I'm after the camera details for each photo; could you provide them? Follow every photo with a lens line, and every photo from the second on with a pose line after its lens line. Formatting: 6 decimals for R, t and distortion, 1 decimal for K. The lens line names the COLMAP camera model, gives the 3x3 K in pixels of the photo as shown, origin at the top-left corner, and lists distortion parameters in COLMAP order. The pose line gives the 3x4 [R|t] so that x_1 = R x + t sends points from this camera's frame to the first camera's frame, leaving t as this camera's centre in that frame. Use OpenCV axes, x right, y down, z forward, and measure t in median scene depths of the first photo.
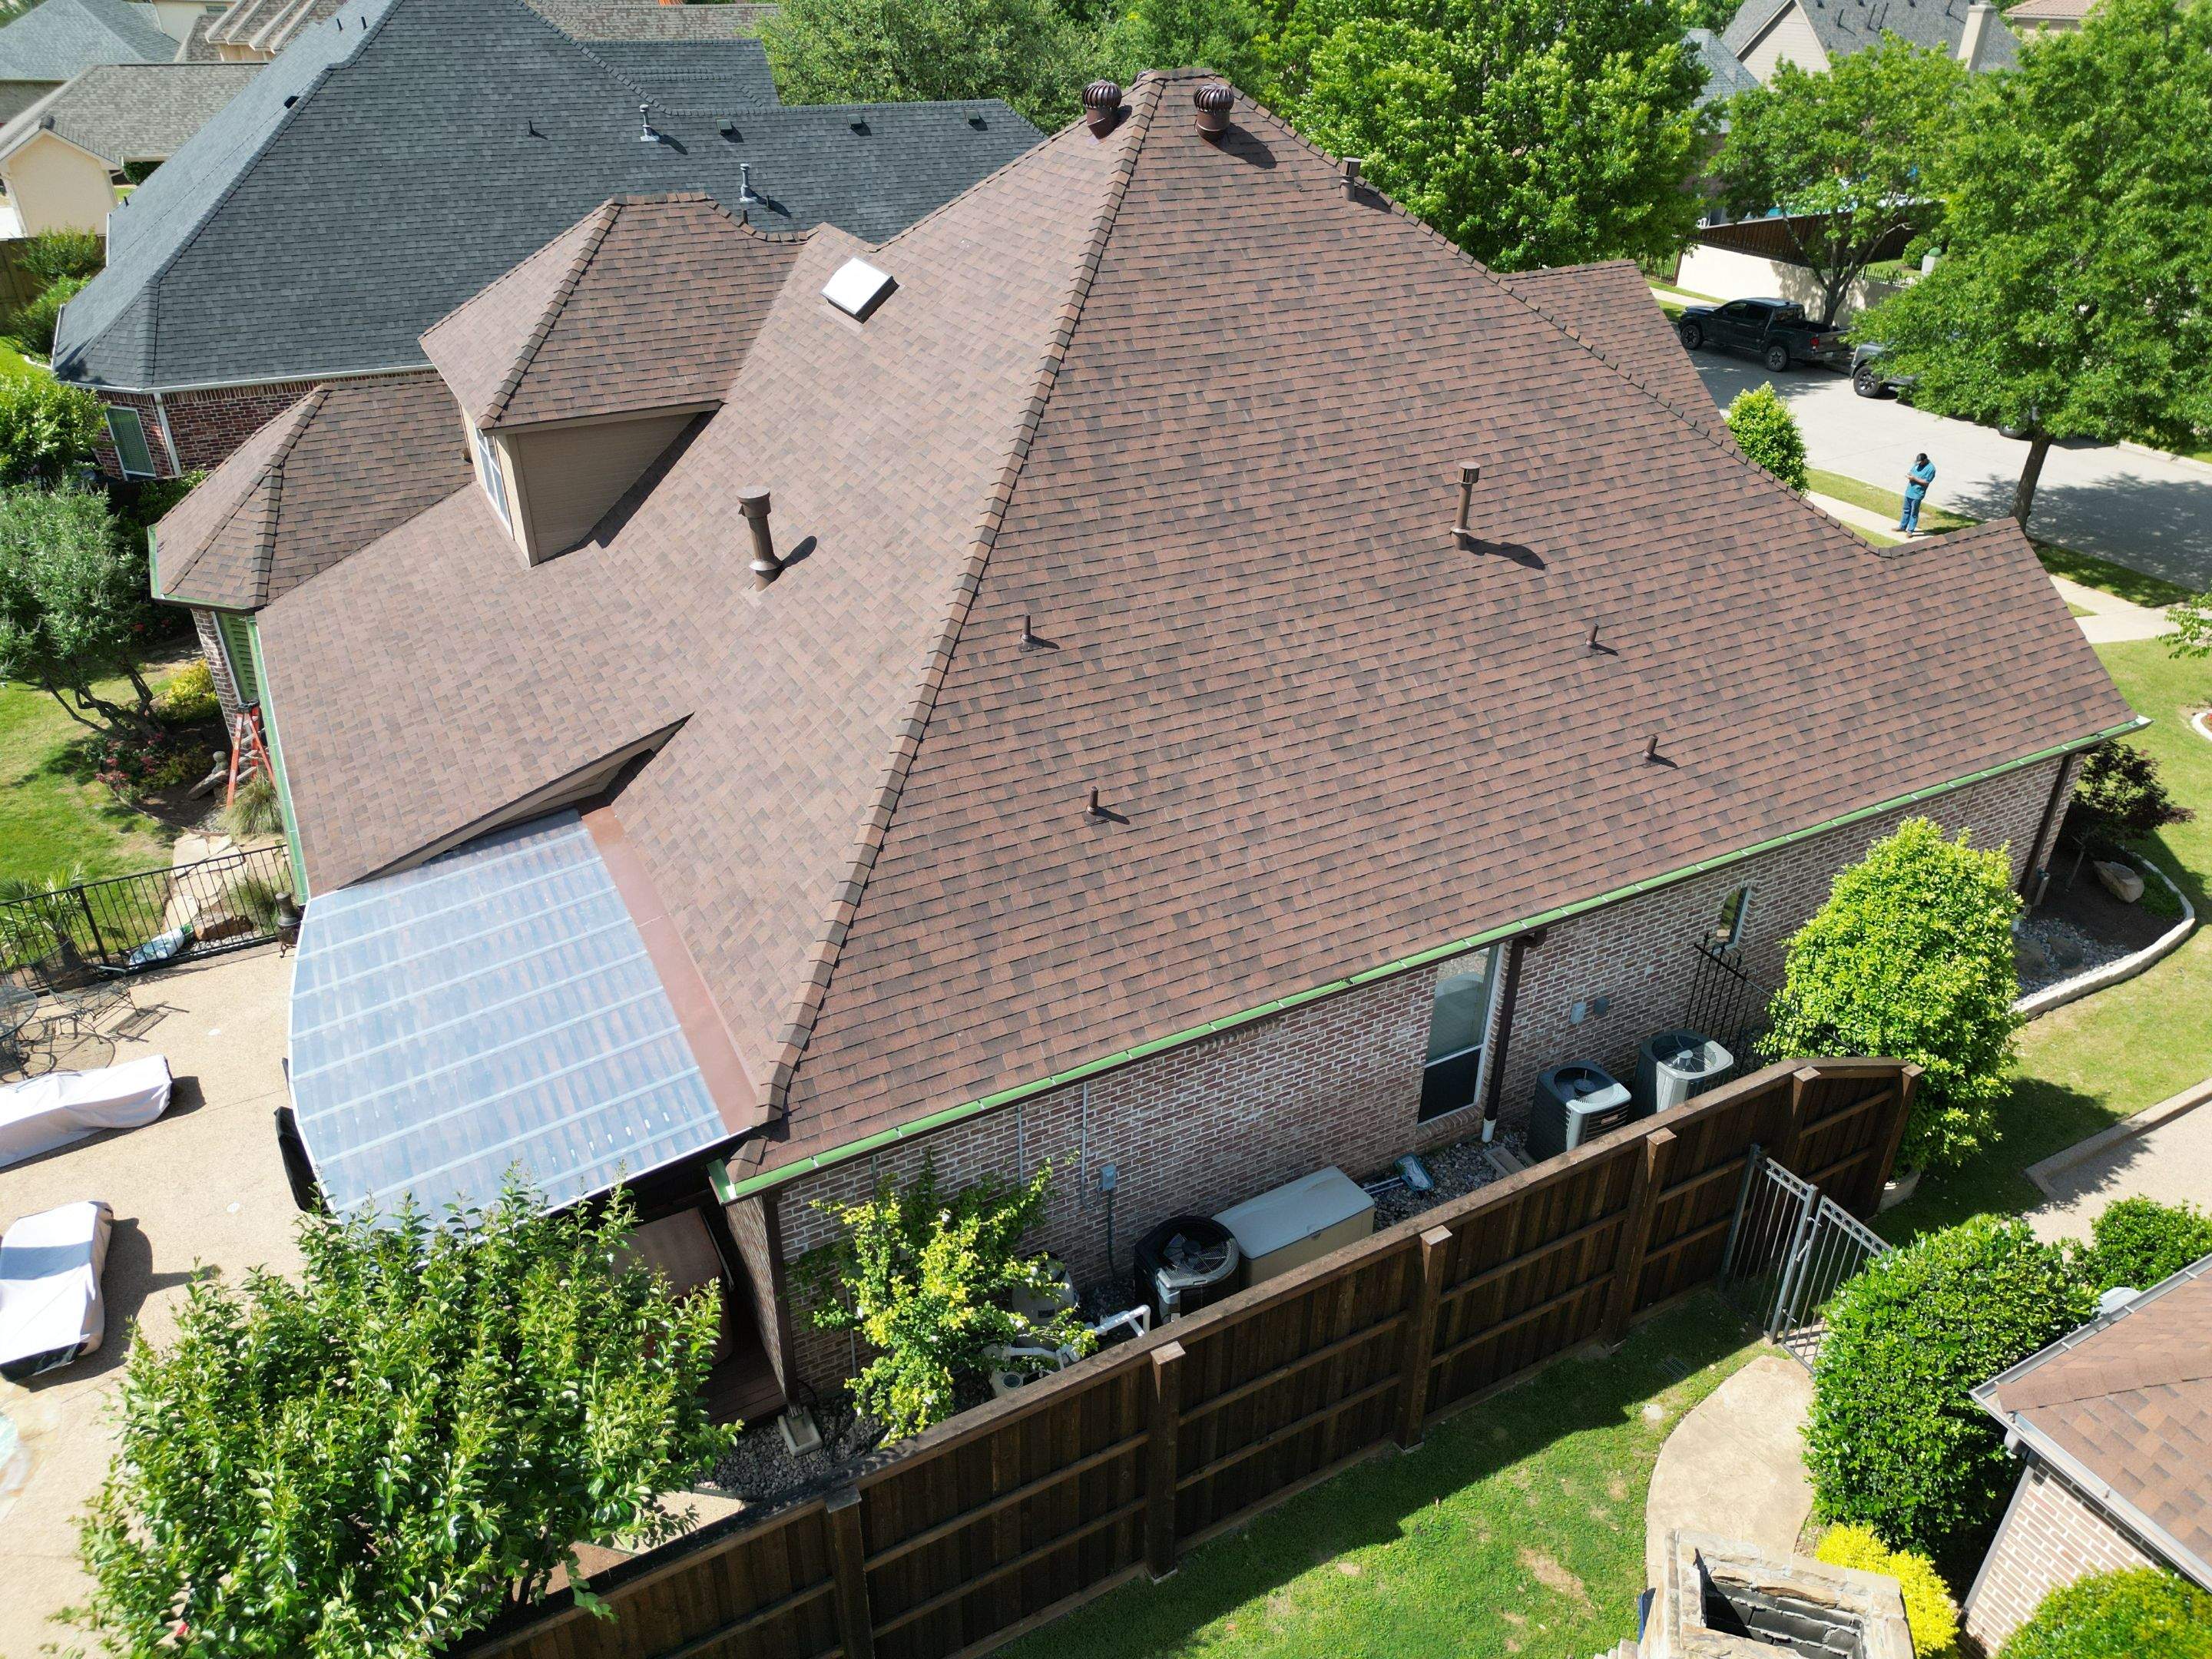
lens RADIAL K [[1556.5, 0, 1112.1], [0, 1556.5, 810.7], [0, 0, 1]] dist [0.052220, -0.036017]
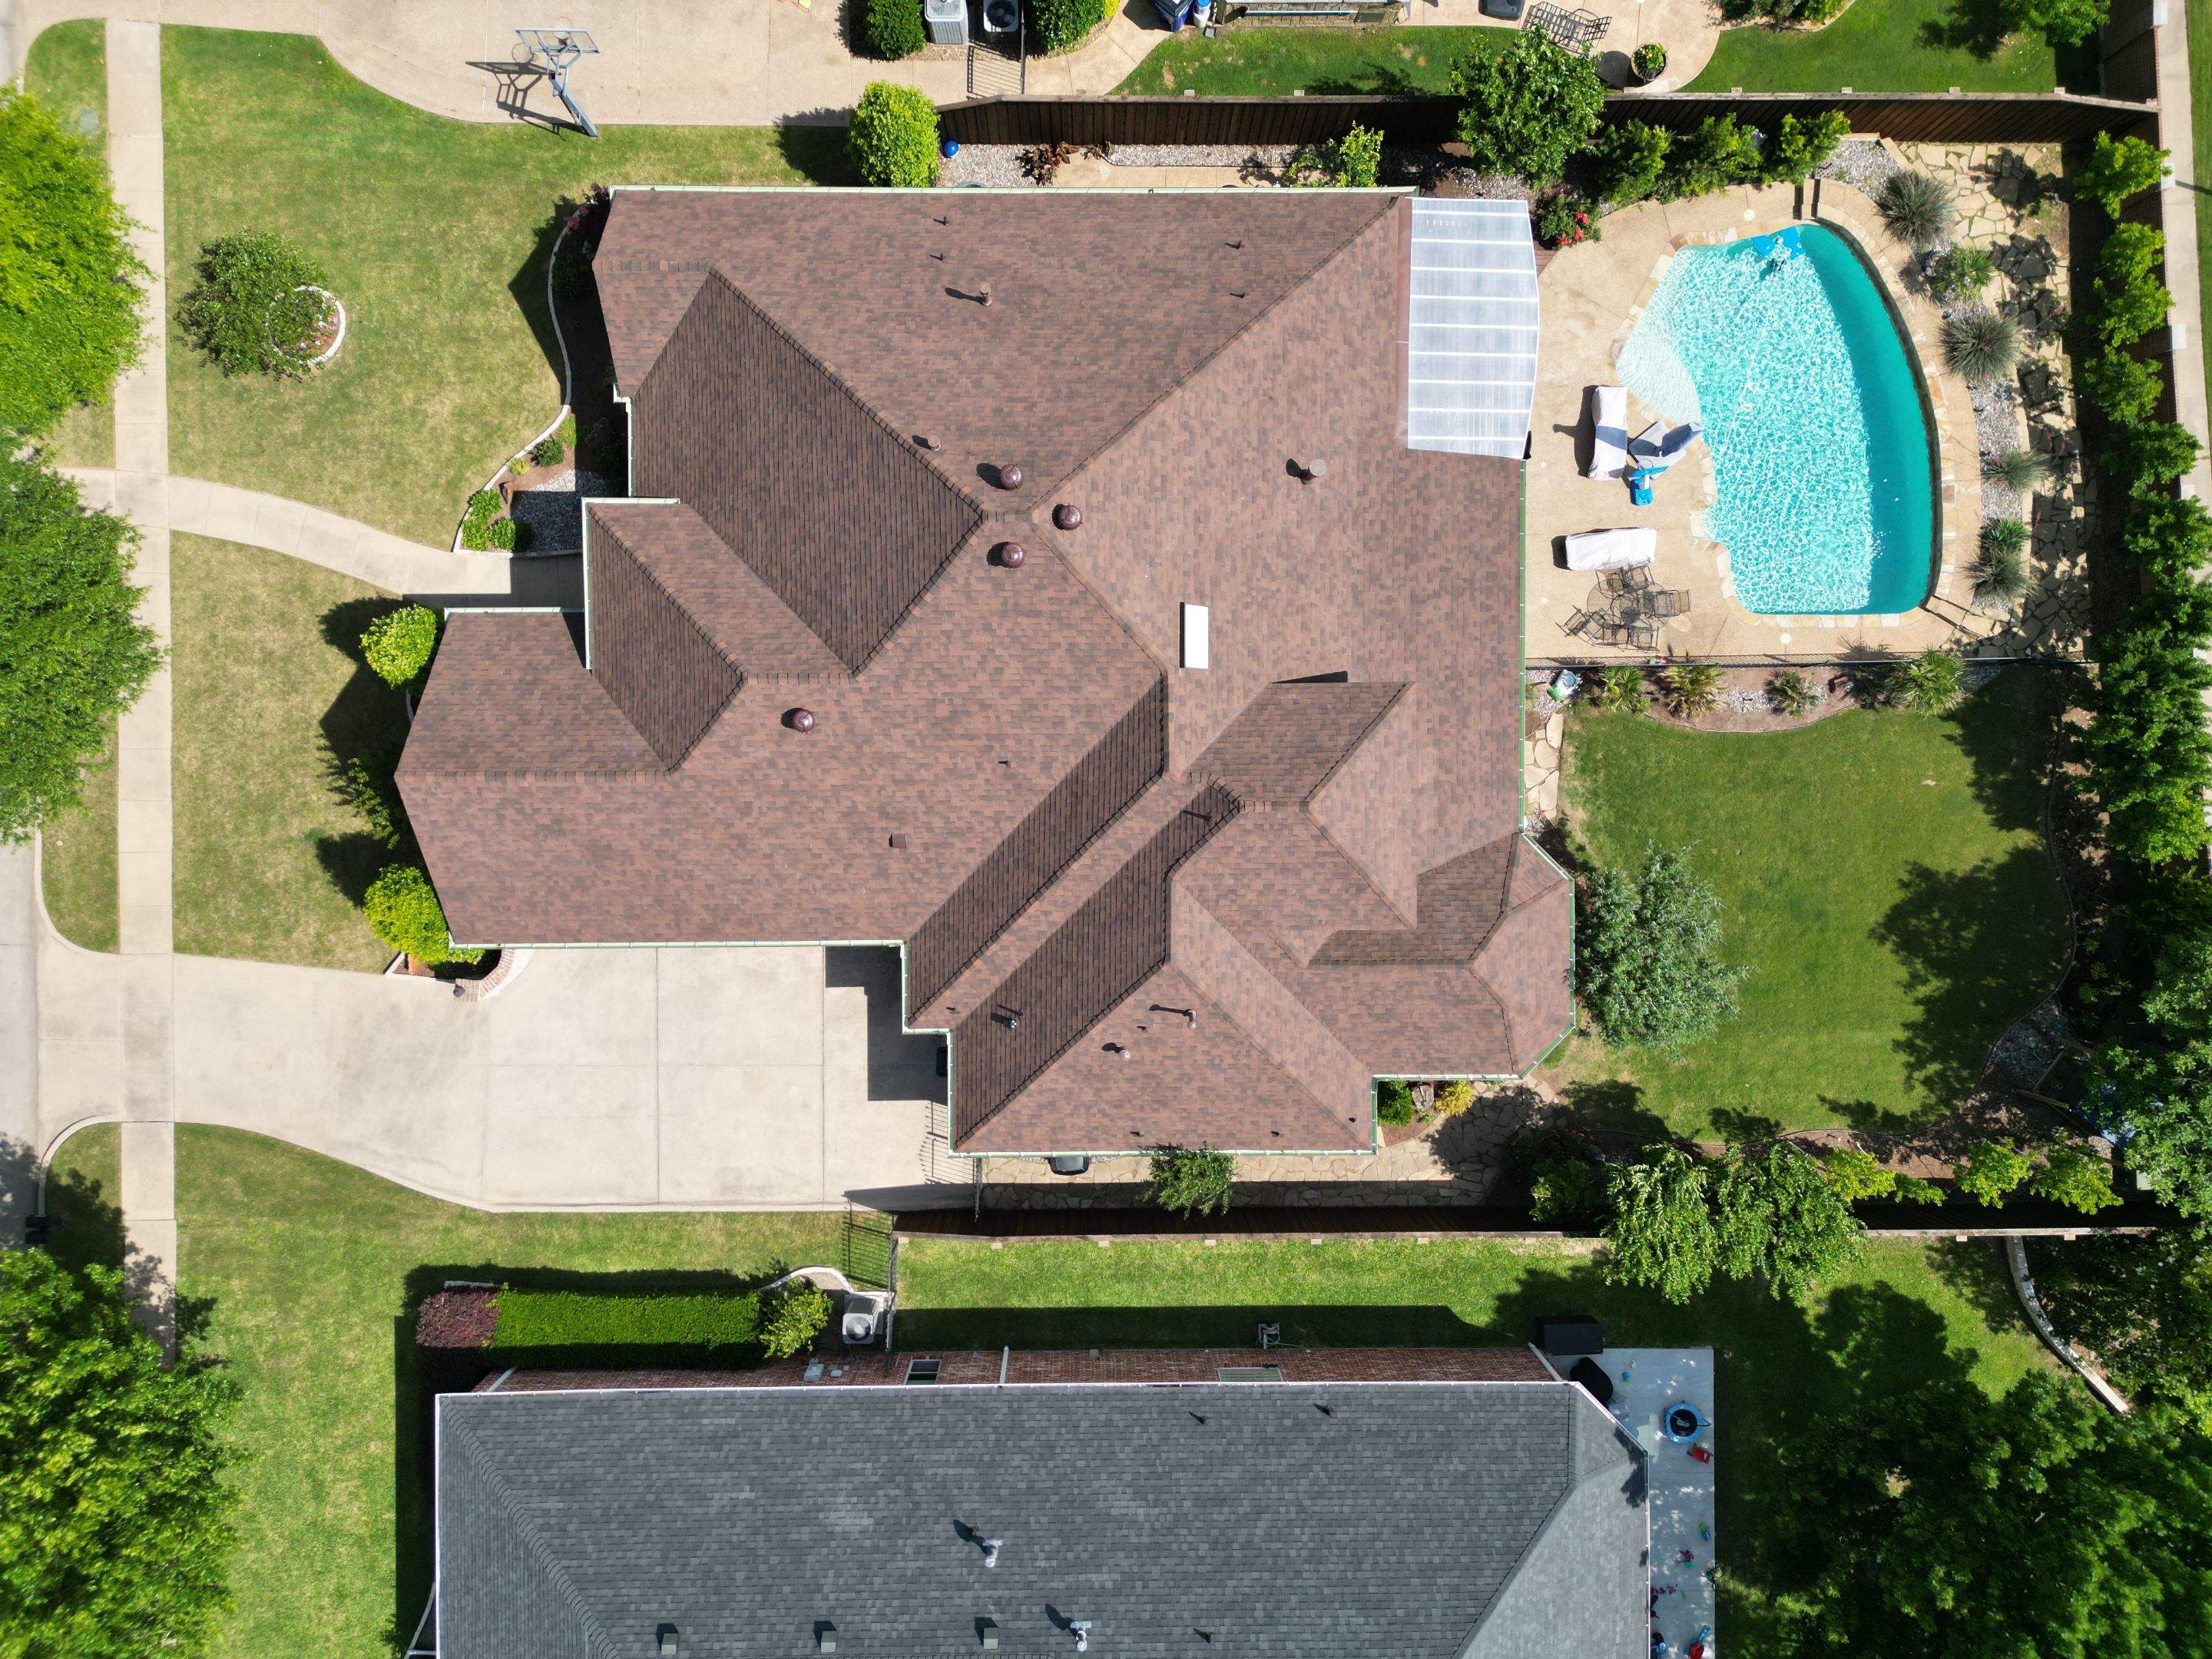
lens RADIAL K [[1556.5, 0, 1114.1], [0, 1556.5, 824.9], [0, 0, 1]] dist [0.052220, -0.036017]
pose [[-0.881466, -0.470972, -0.034692, -0.112777], [0.208581, -0.454178, 0.866151, -1.563397], [-0.423689, 0.756246, 0.498578, 0.354751]]
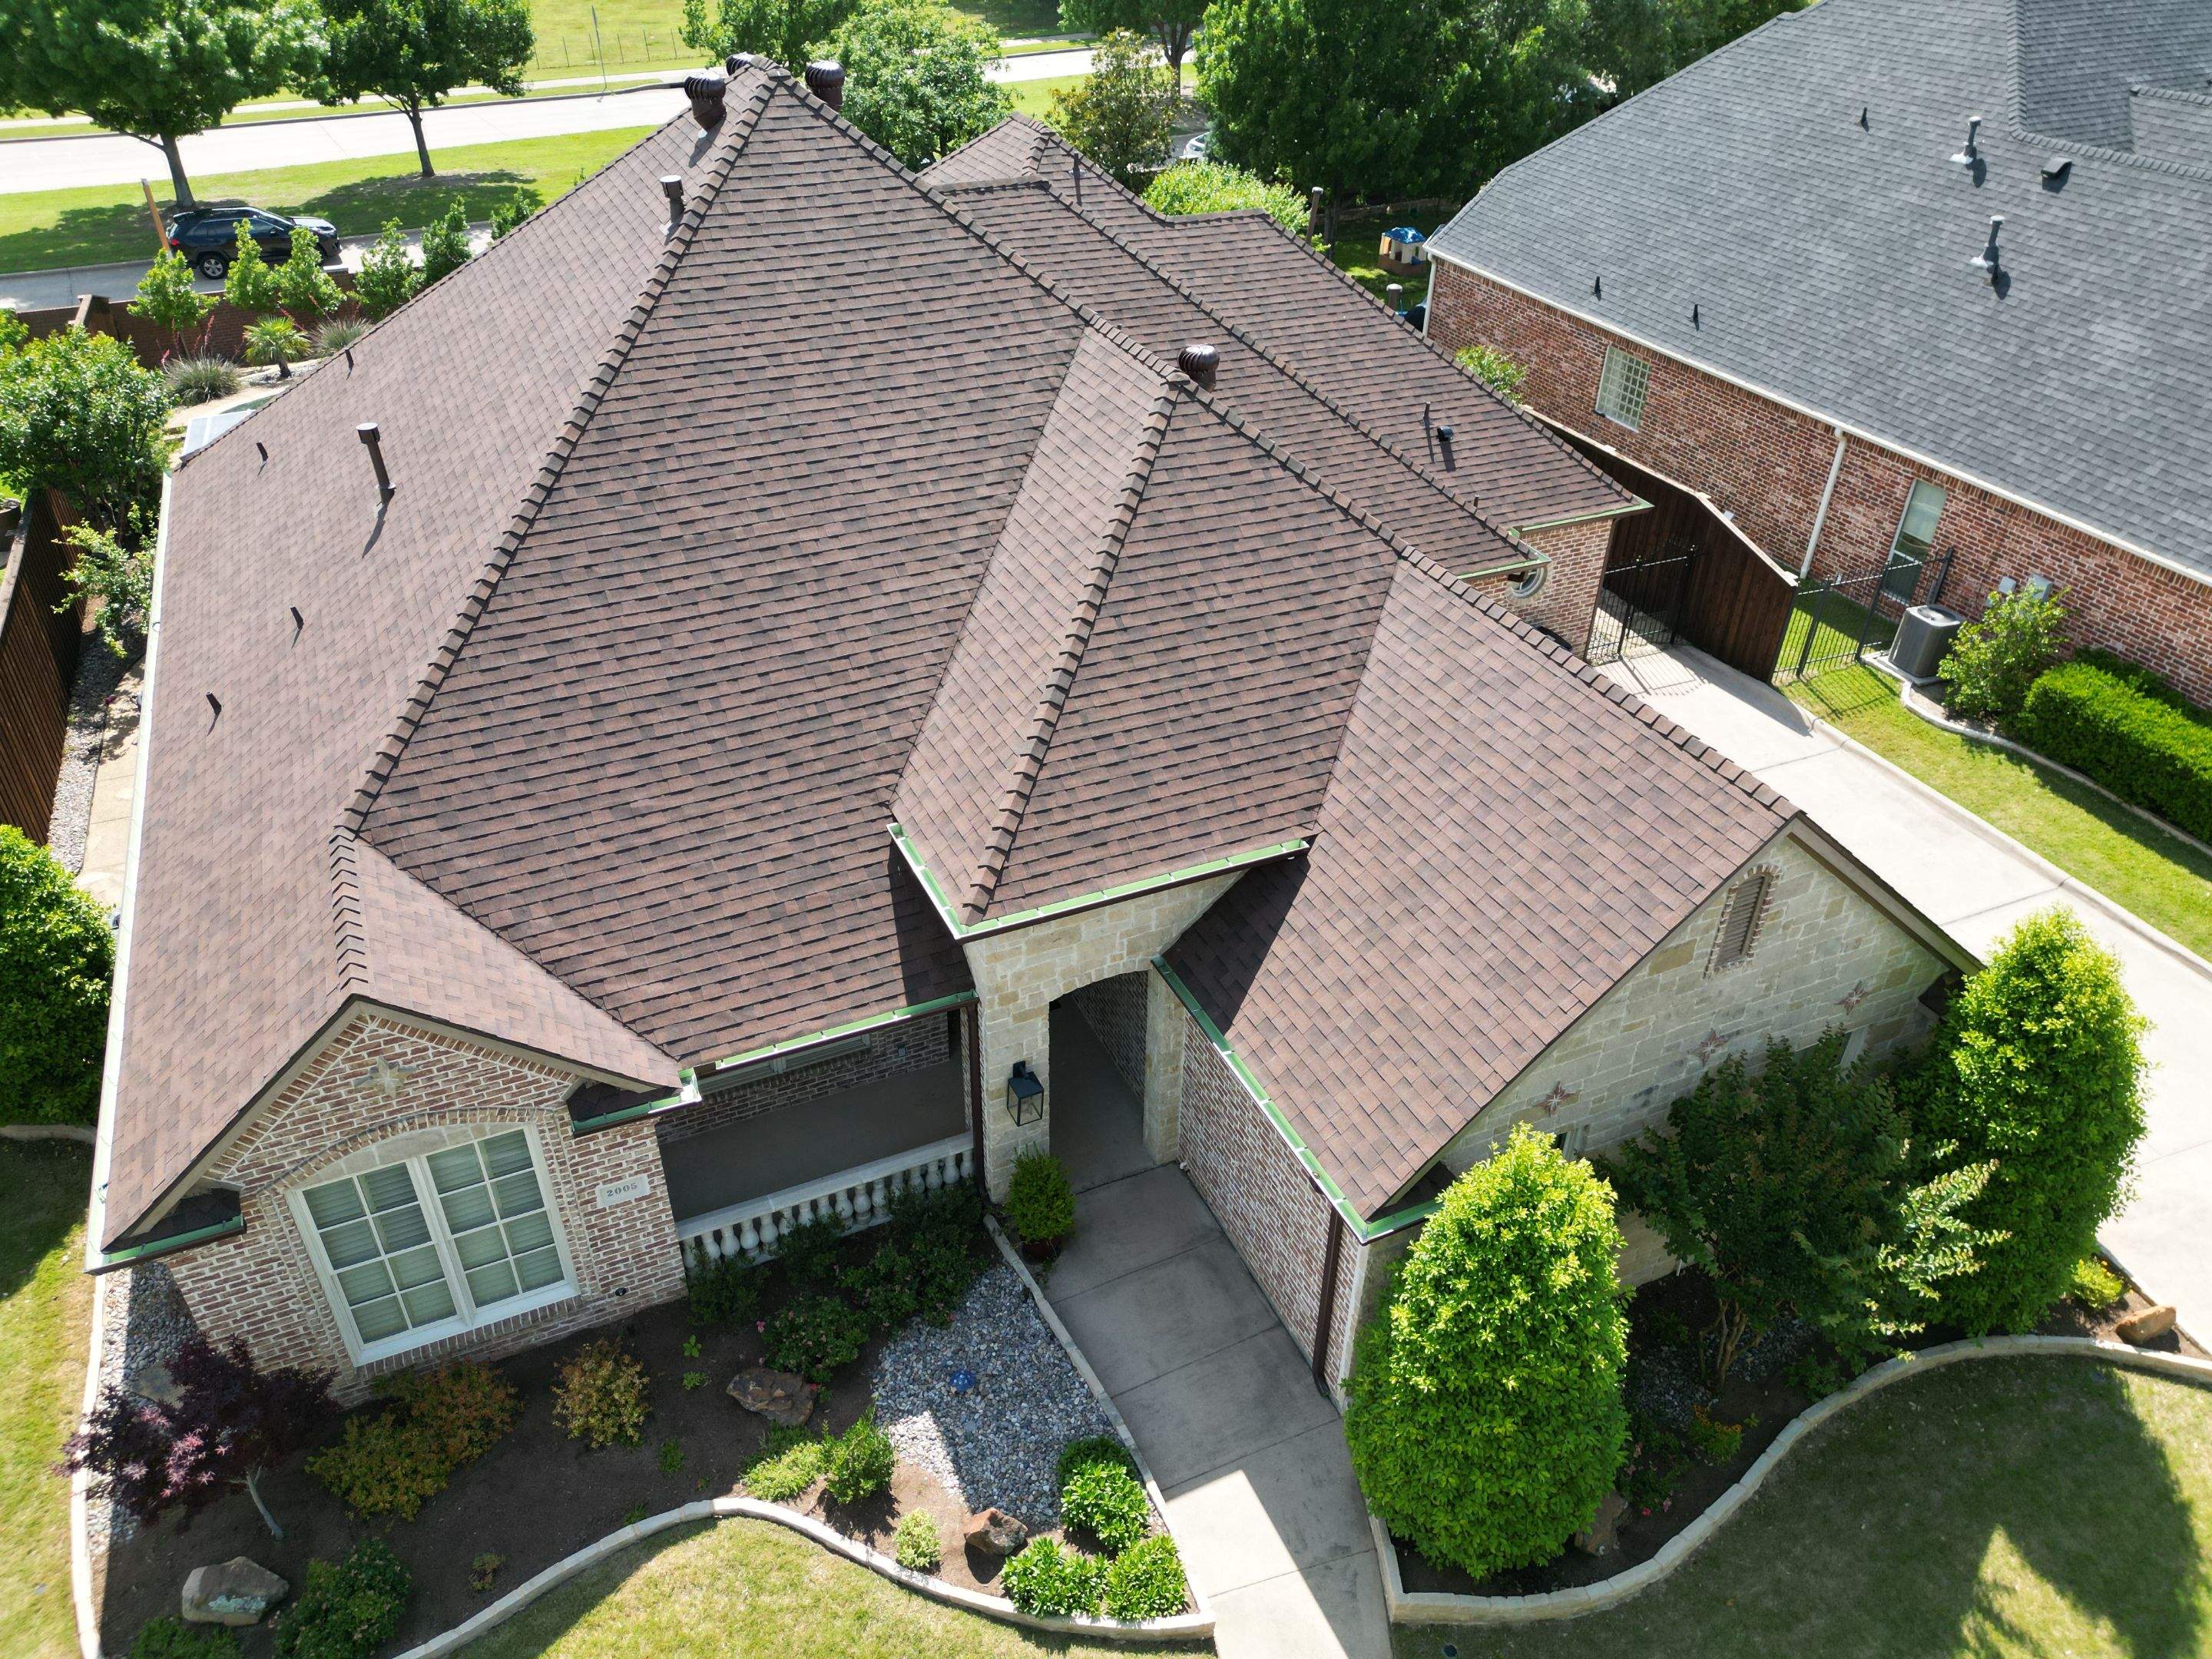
lens RADIAL K [[1556.5, 0, 1106.5], [0, 1556.5, 828.5], [0, 0, 1]] dist [0.052220, -0.036017]
pose [[-0.070723, 0.555786, -0.828312, 0.904732], [-0.501014, 0.698255, 0.511297, -0.612599], [0.862545, 0.451156, 0.229074, 0.966944]]
